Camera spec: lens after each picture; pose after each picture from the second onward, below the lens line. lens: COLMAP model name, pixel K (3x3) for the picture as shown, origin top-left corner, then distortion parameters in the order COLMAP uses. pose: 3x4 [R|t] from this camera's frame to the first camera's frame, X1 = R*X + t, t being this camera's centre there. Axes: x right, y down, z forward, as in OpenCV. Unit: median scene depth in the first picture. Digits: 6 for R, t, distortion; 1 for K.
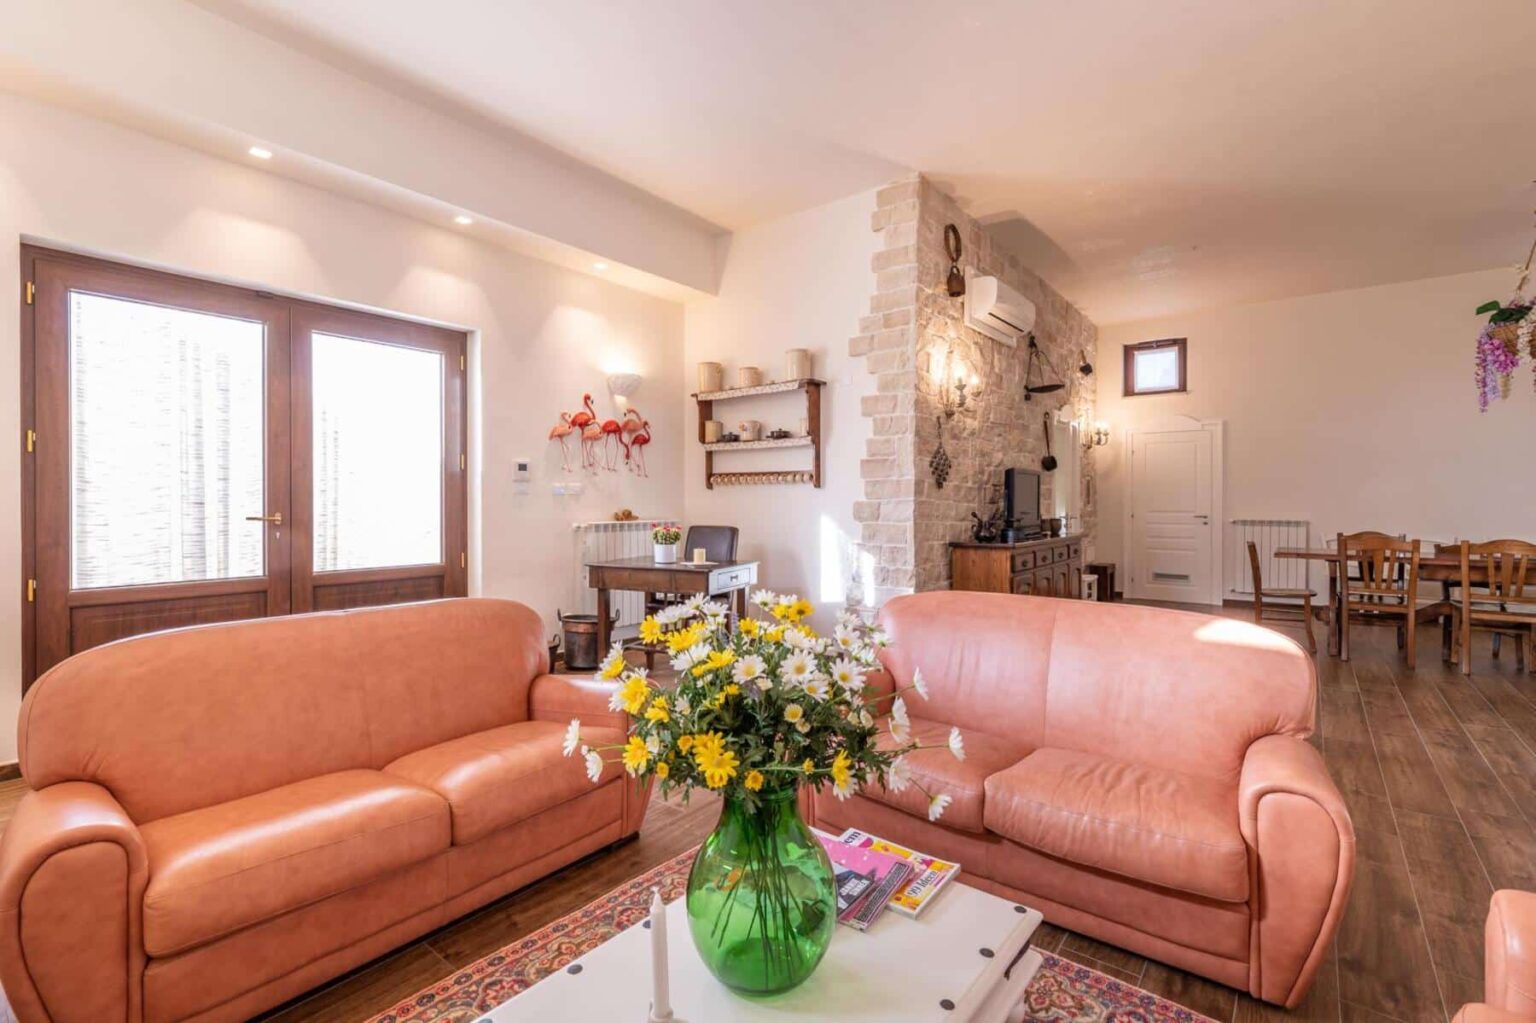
lens RADIAL K [[698.6, 0, 768.0], [0, 698.6, 511.5], [0, 0, 1]] dist [-0.000239, -0.000077]
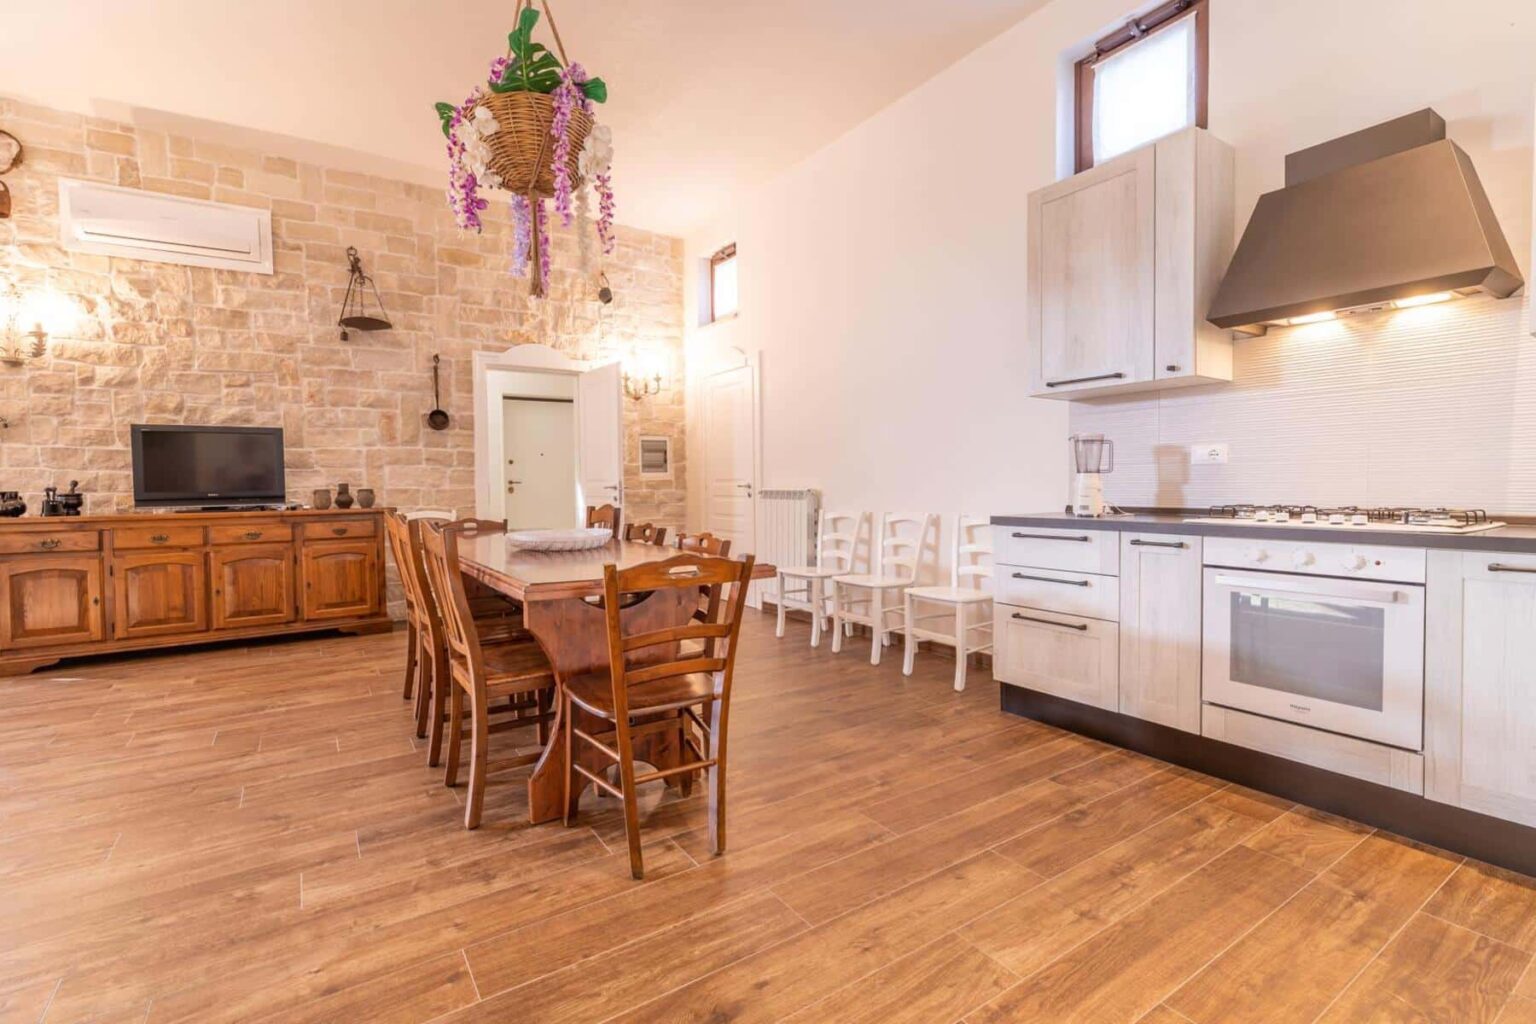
lens RADIAL K [[698.6, 0, 768.0], [0, 698.6, 512.0], [0, 0, 1]] dist [-0.000239, -0.000077]
pose [[0.945819, 0.000559, -0.324693, 0.888368], [0.010710, 0.999401, 0.032921, 0.010993], [0.324517, -0.034615, 0.945246, 0.331024]]
